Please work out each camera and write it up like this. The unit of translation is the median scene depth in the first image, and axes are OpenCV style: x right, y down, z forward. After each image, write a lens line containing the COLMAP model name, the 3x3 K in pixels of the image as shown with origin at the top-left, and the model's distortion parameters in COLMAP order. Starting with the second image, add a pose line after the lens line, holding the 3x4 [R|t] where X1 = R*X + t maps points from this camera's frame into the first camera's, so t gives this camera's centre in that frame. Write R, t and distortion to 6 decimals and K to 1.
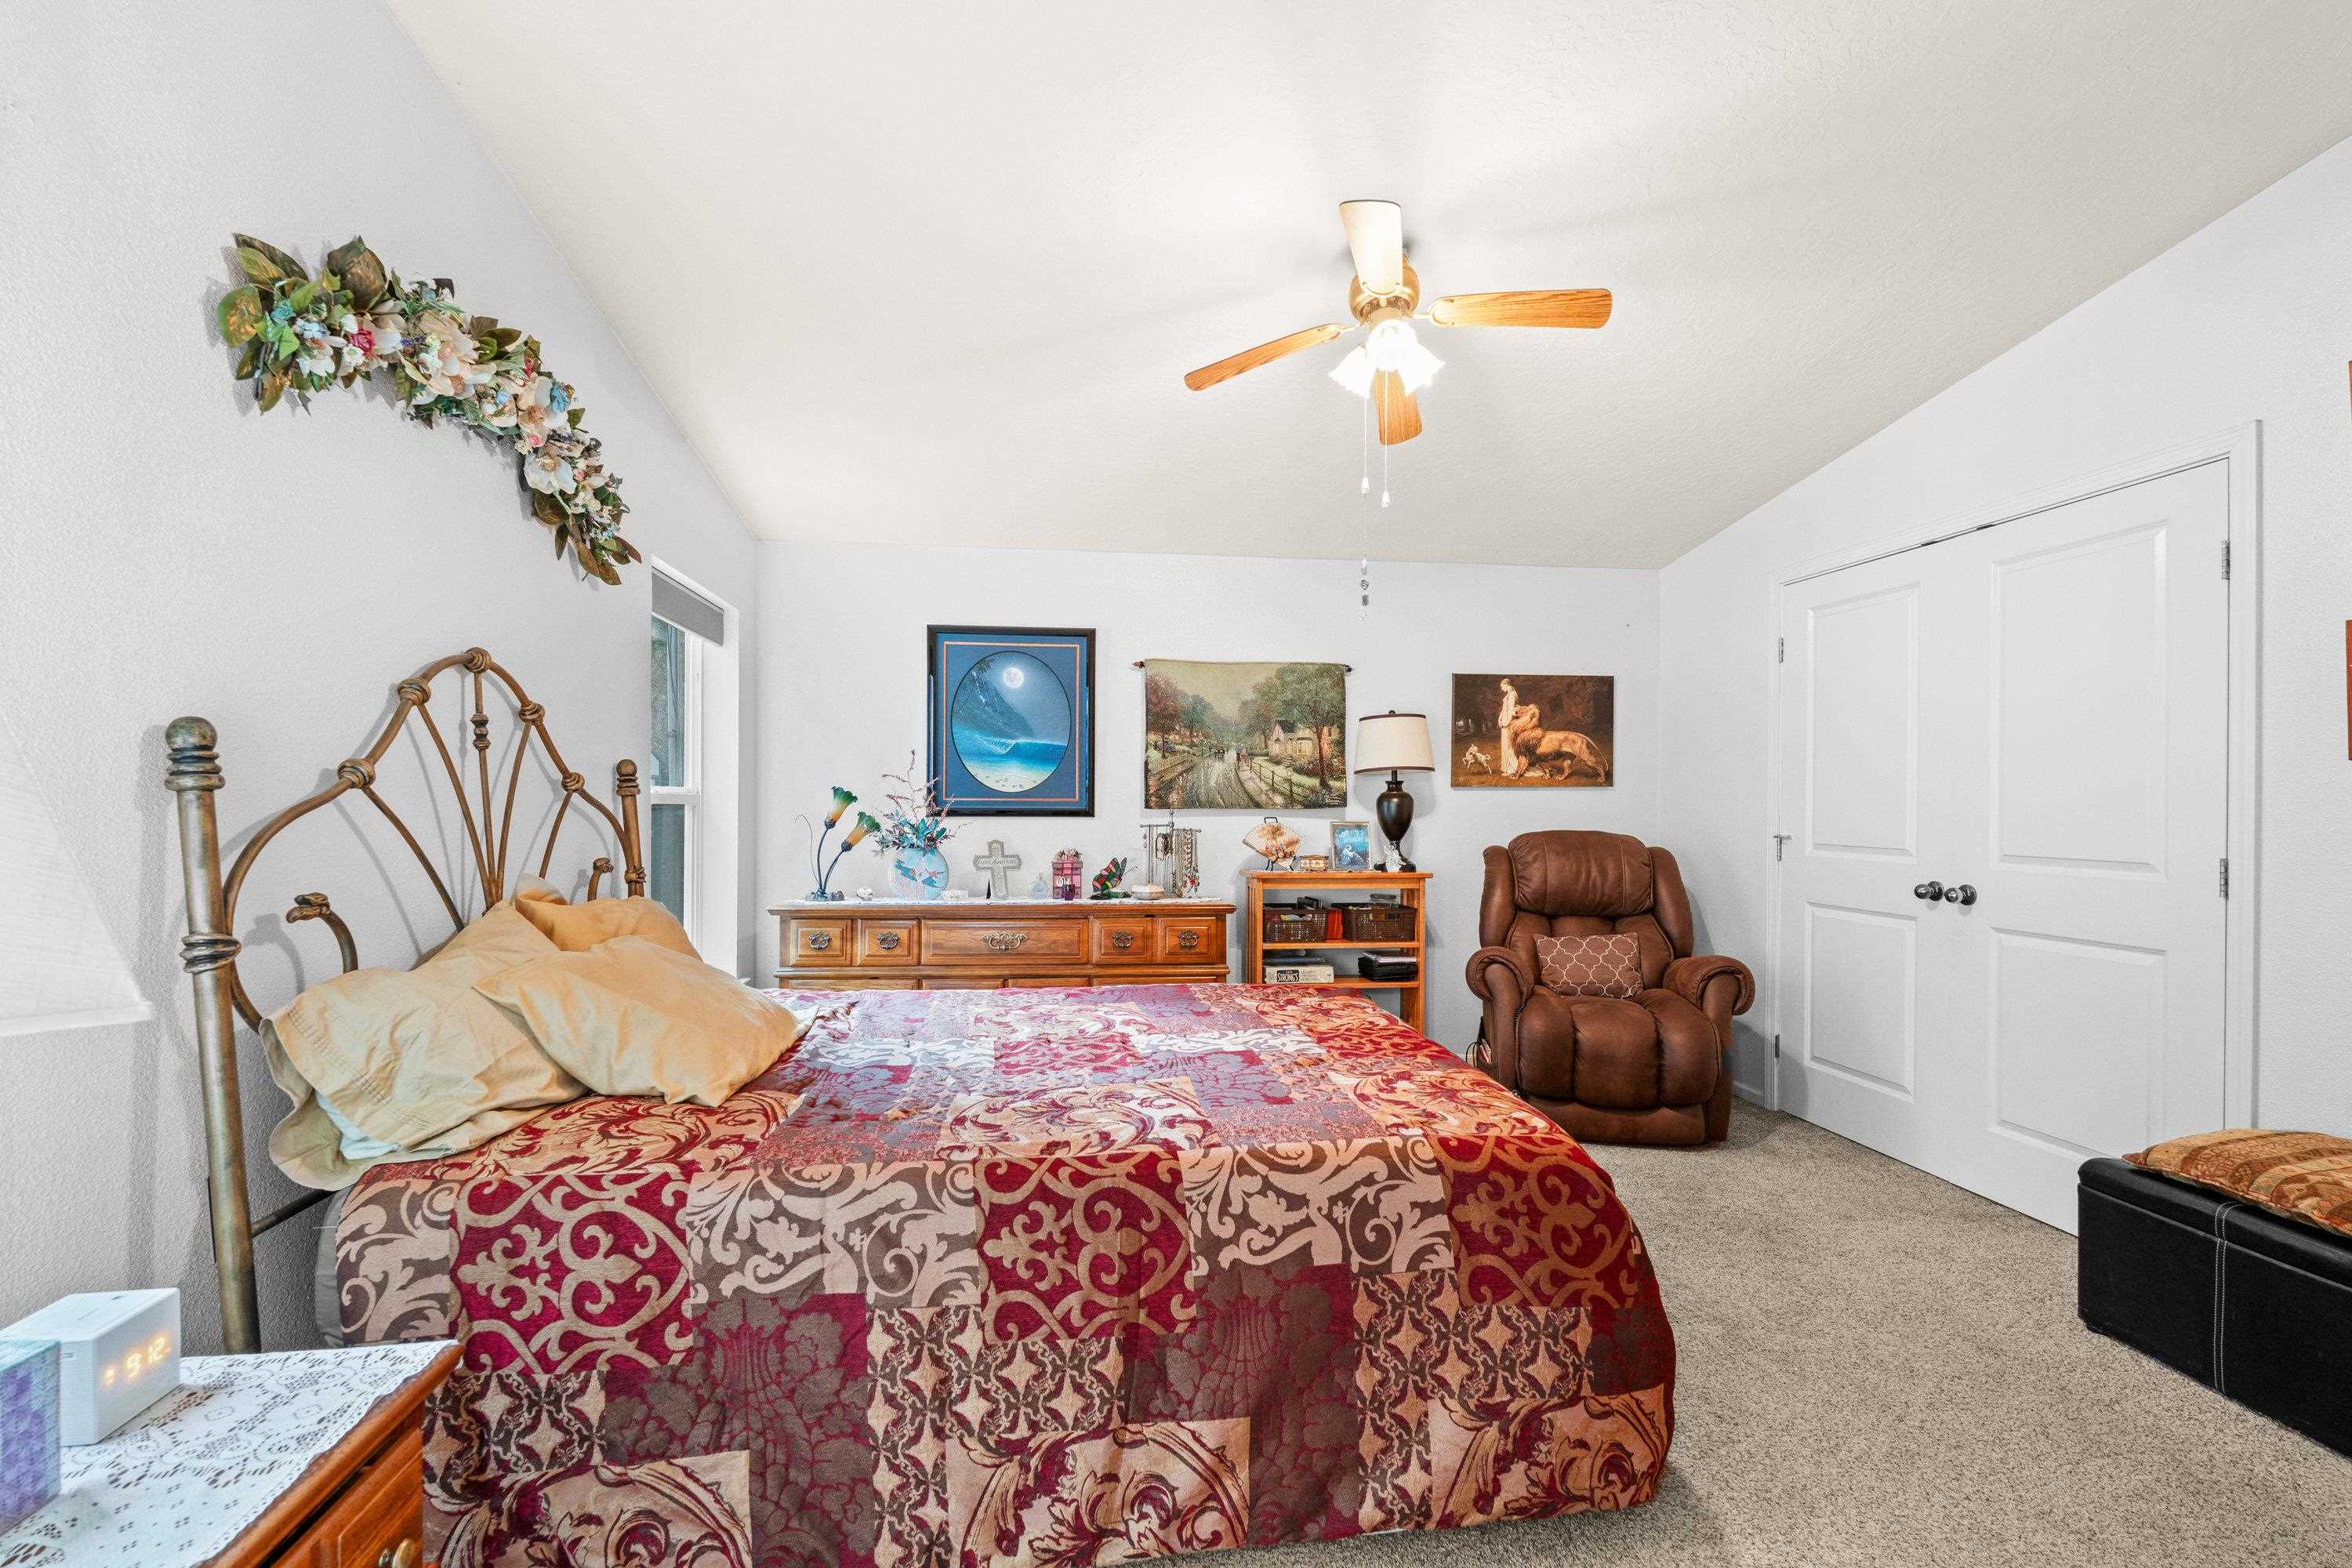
lens RADIAL K [[1019.0, 0, 1174.2], [0, 1019.0, 793.4], [0, 0, 1]] dist [-0.007721, -0.000593]
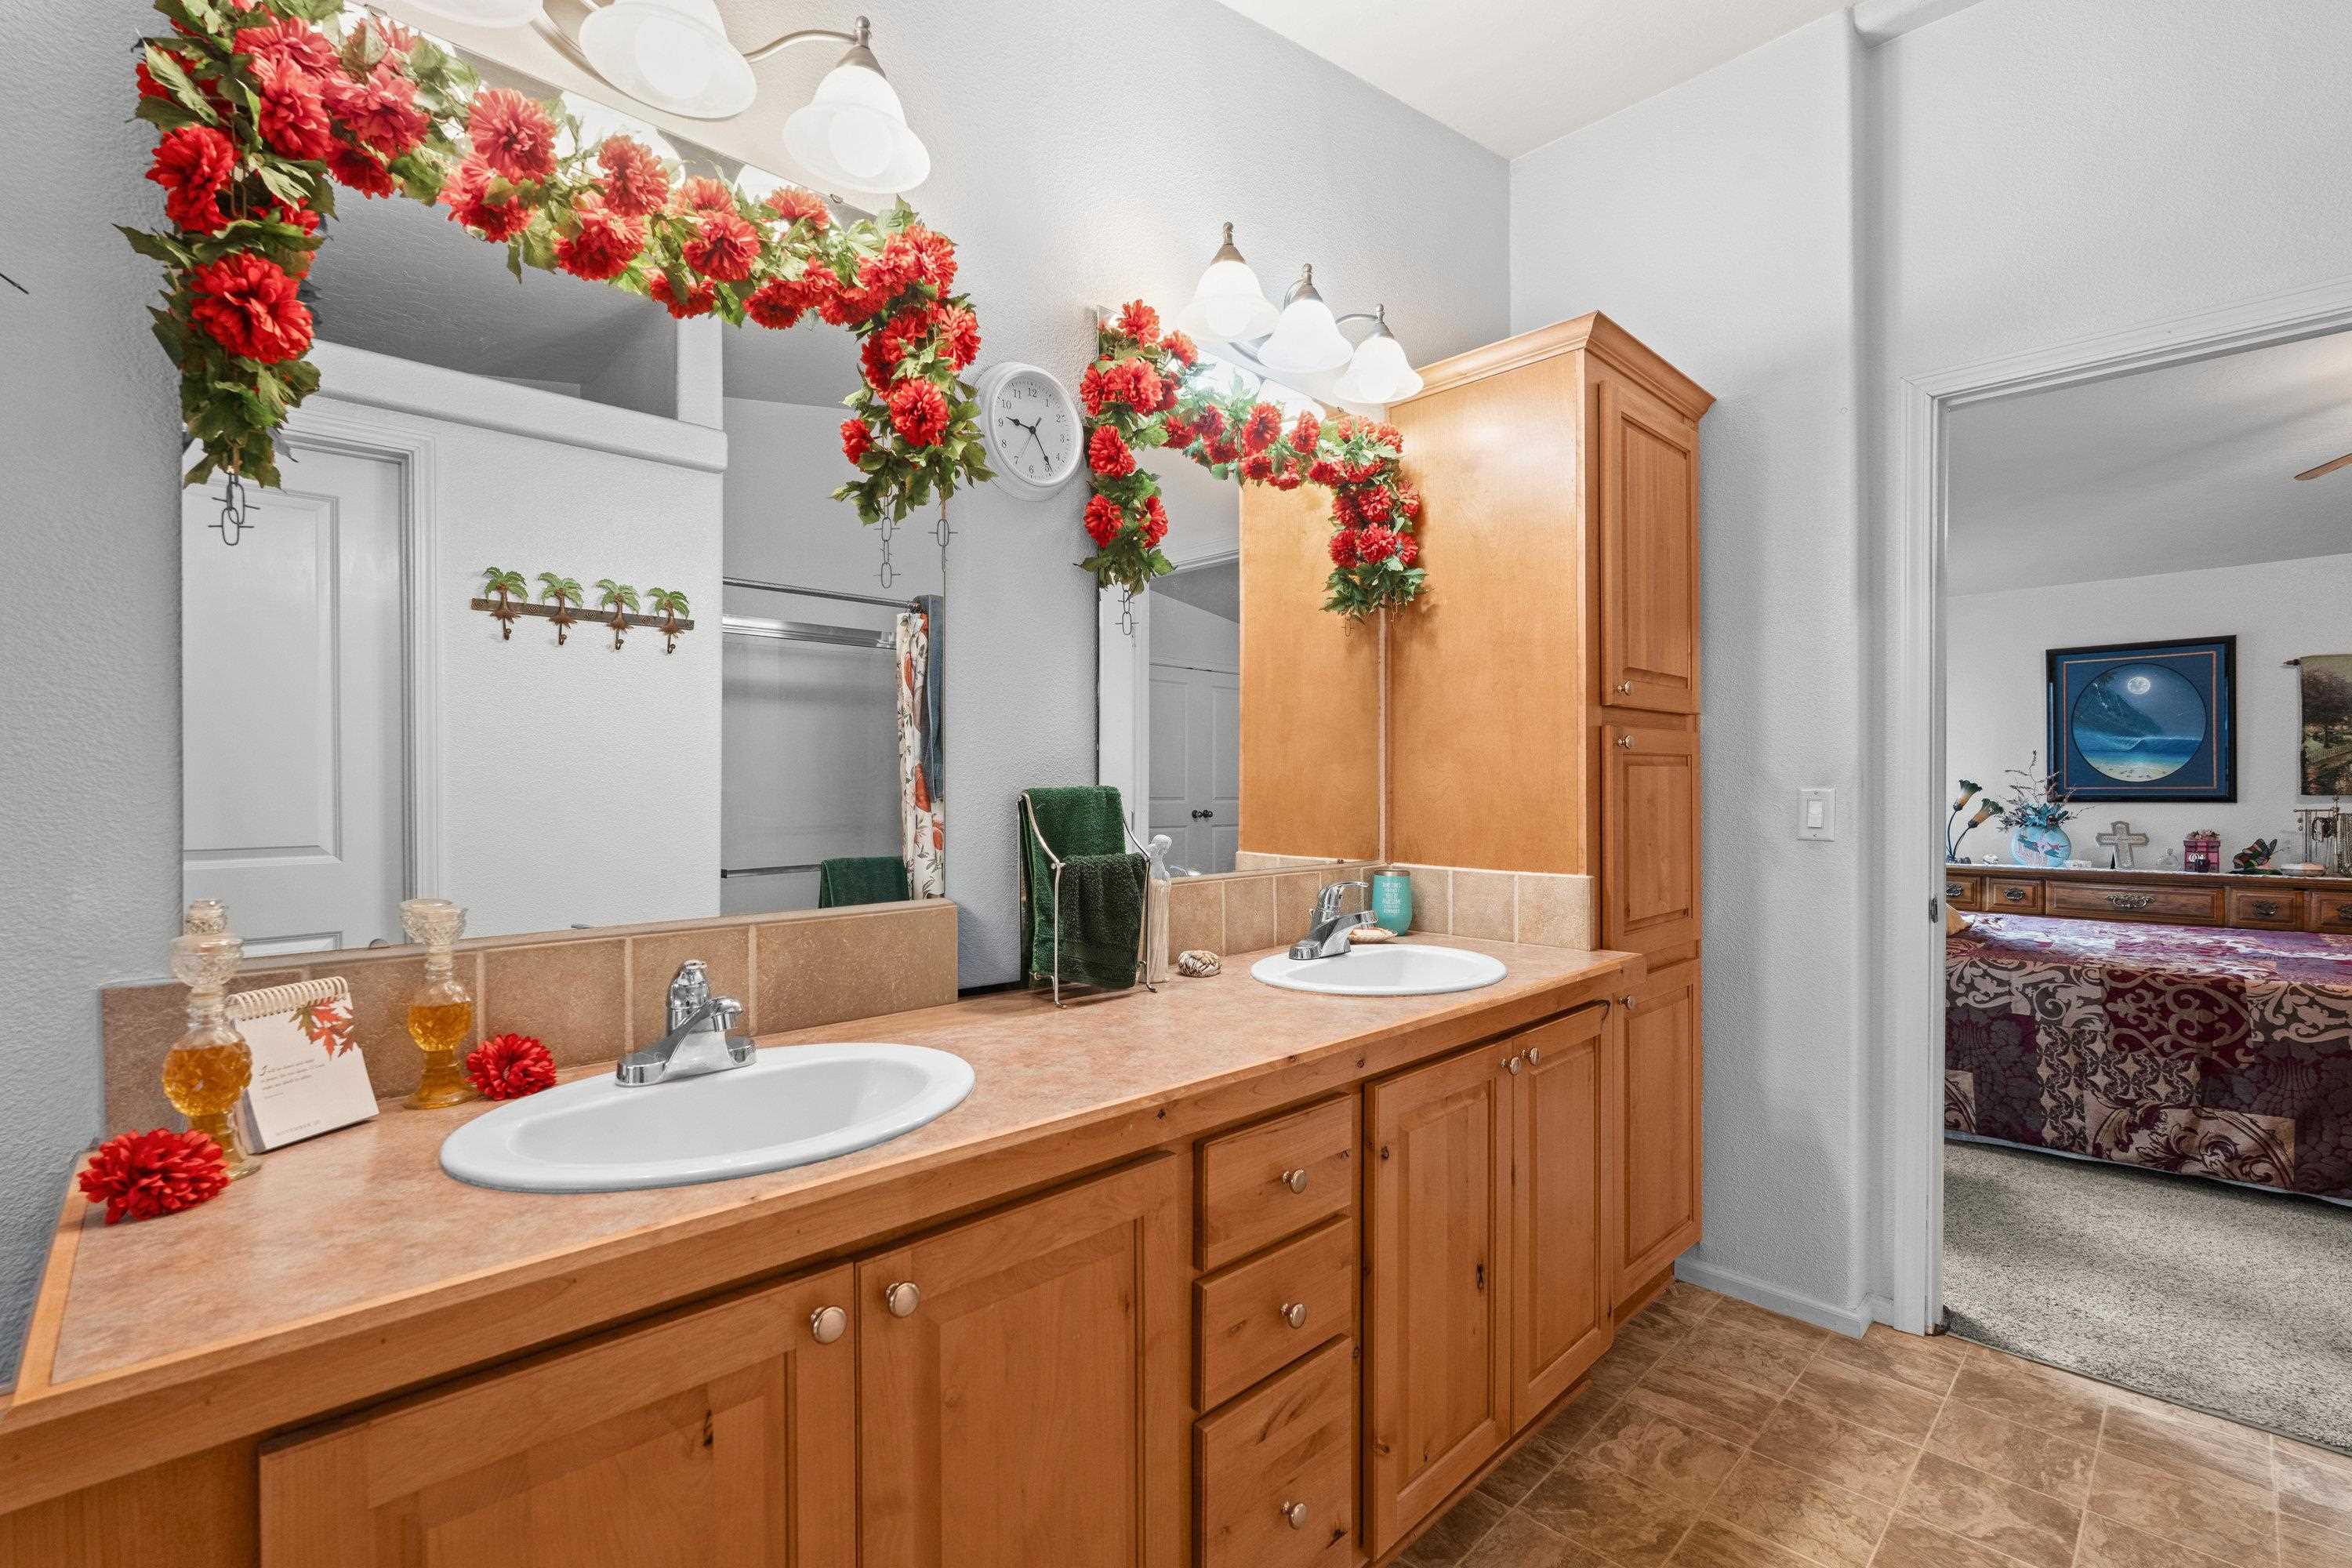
lens RADIAL K [[1019.0, 0, 1174.2], [0, 1019.0, 793.4], [0, 0, 1]] dist [-0.007721, -0.000593]
pose [[0.596222, -0.007415, -0.802785, 0.130402], [0.014195, 0.999898, 0.001307, -0.005709], [0.802694, -0.012174, 0.596267, -0.674346]]
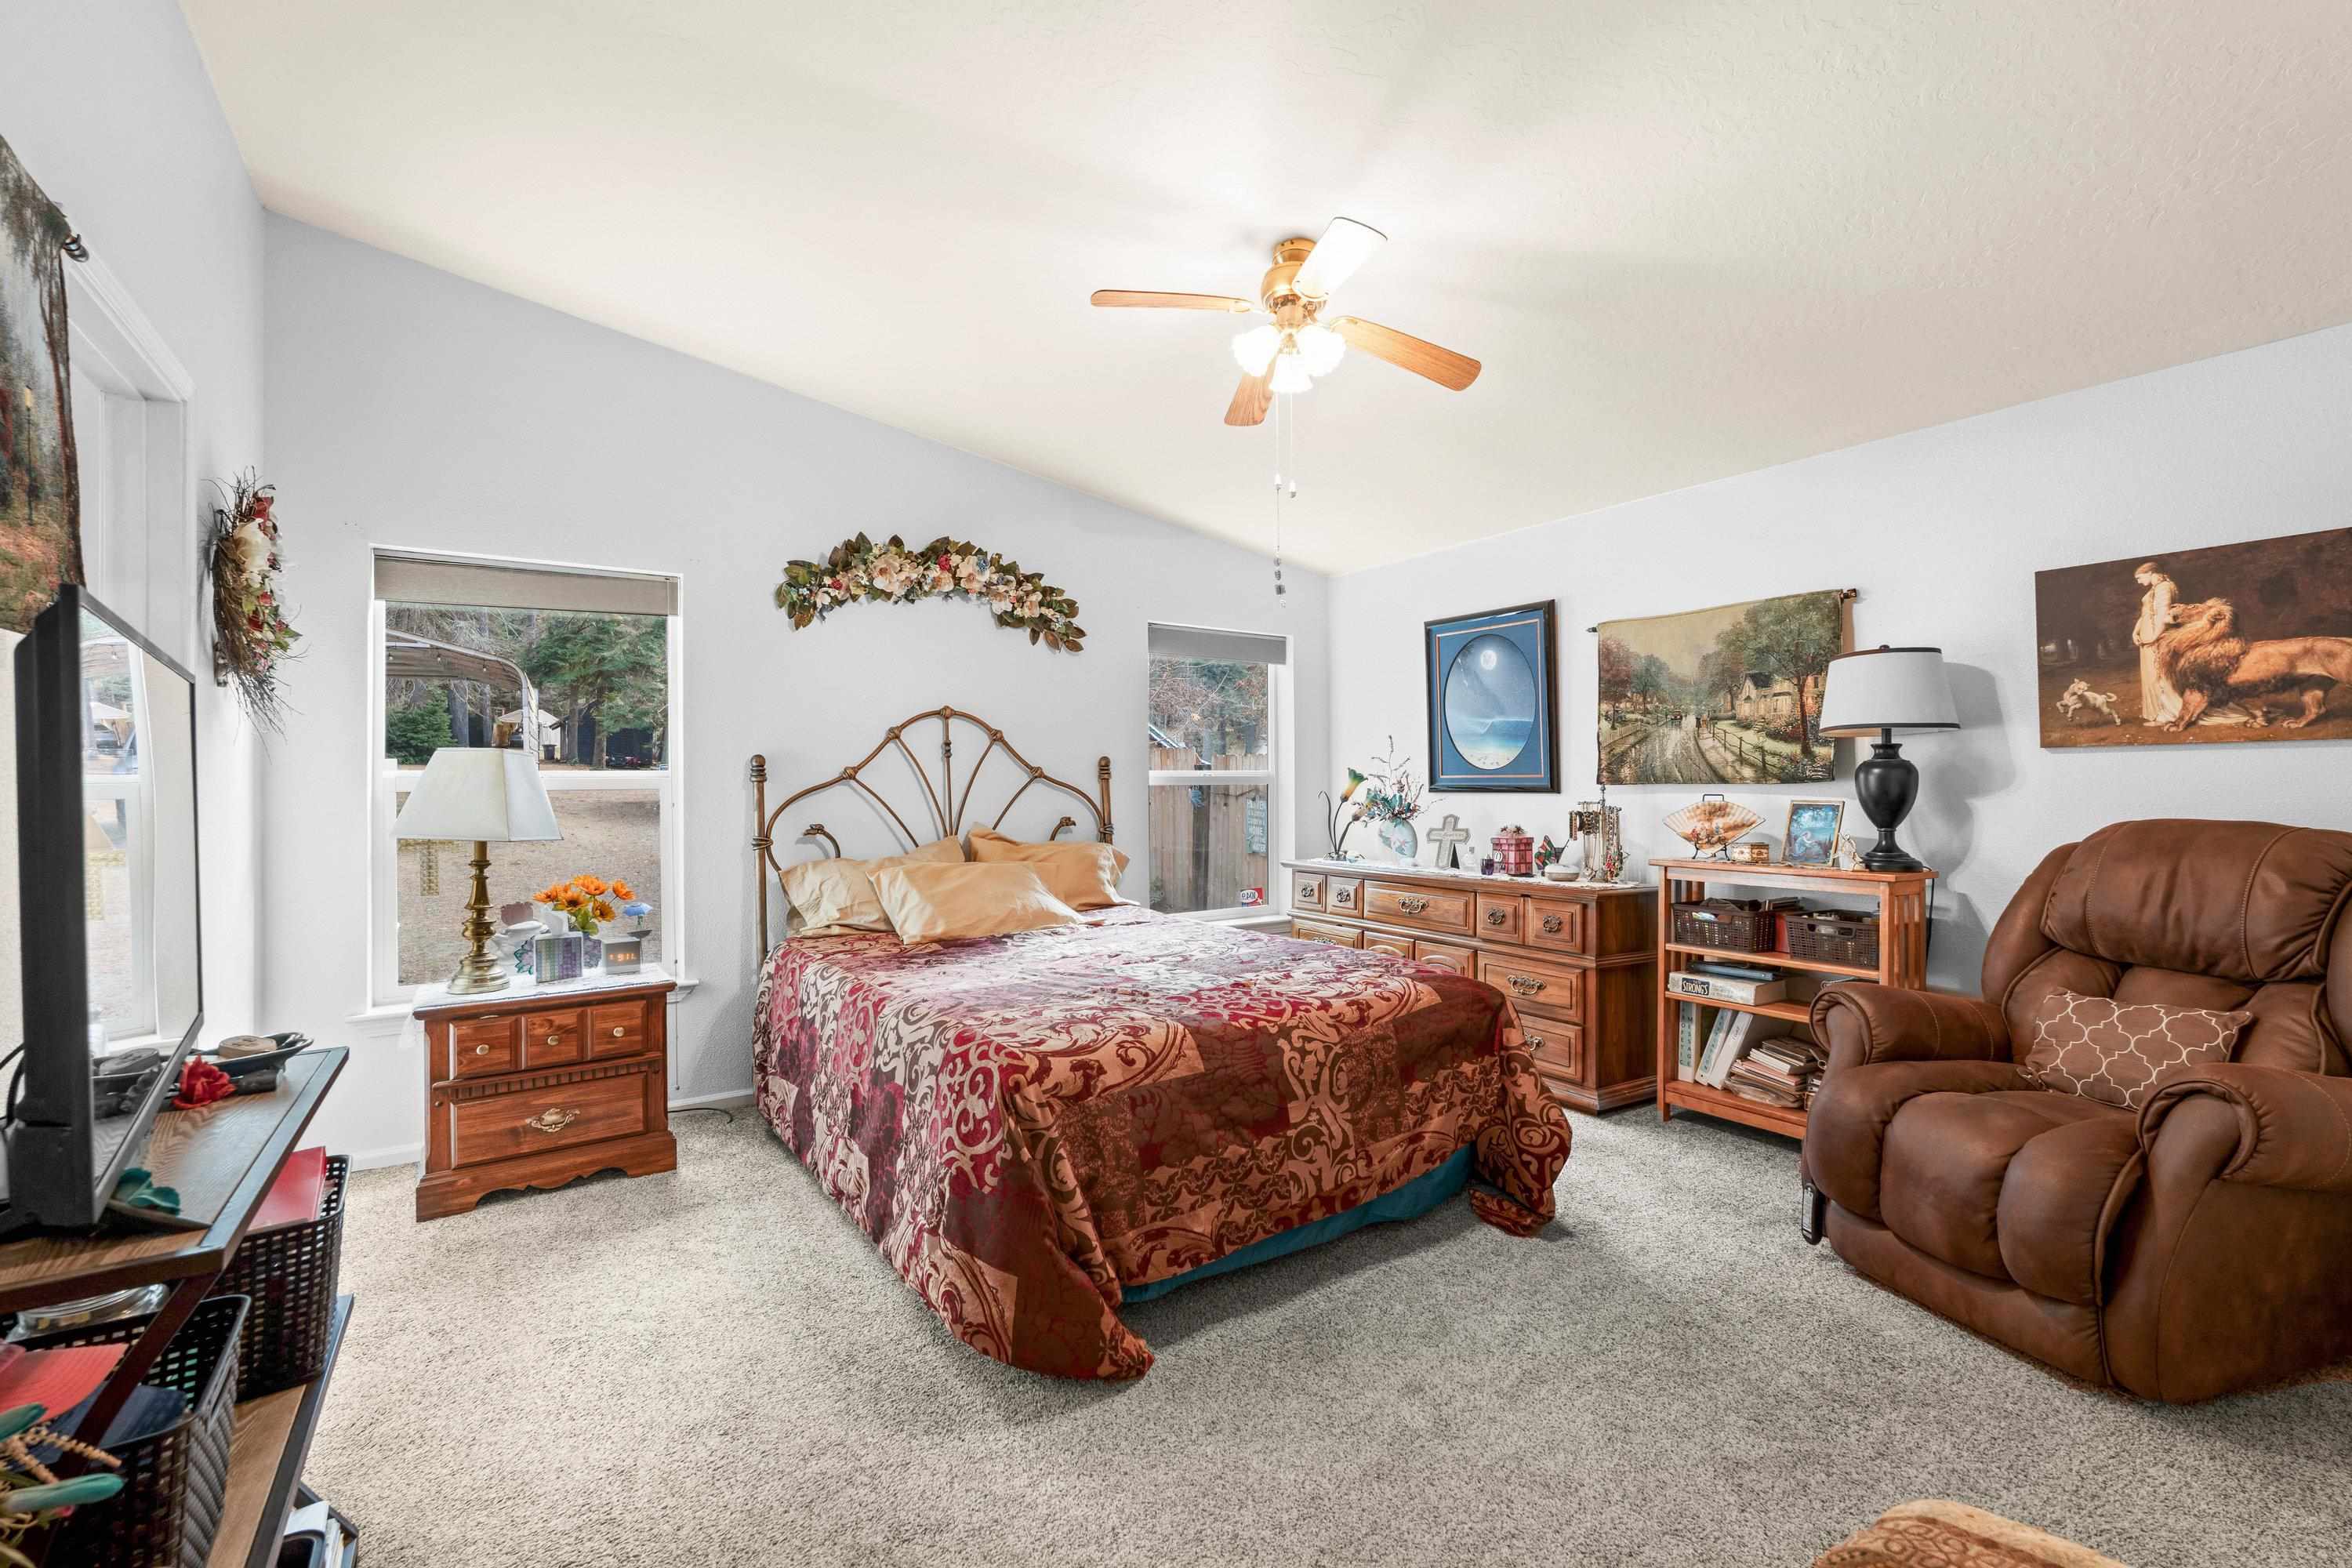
lens RADIAL K [[999.9, 0, 1172.9], [0, 999.9, 775.3], [0, 0, 1]] dist [-0.010728, -0.000255]
pose [[0.466393, -0.012806, -0.884485, 0.659876], [0.019006, 0.999809, -0.004454, 0.003498], [0.884373, -0.014733, 0.466548, 0.260377]]
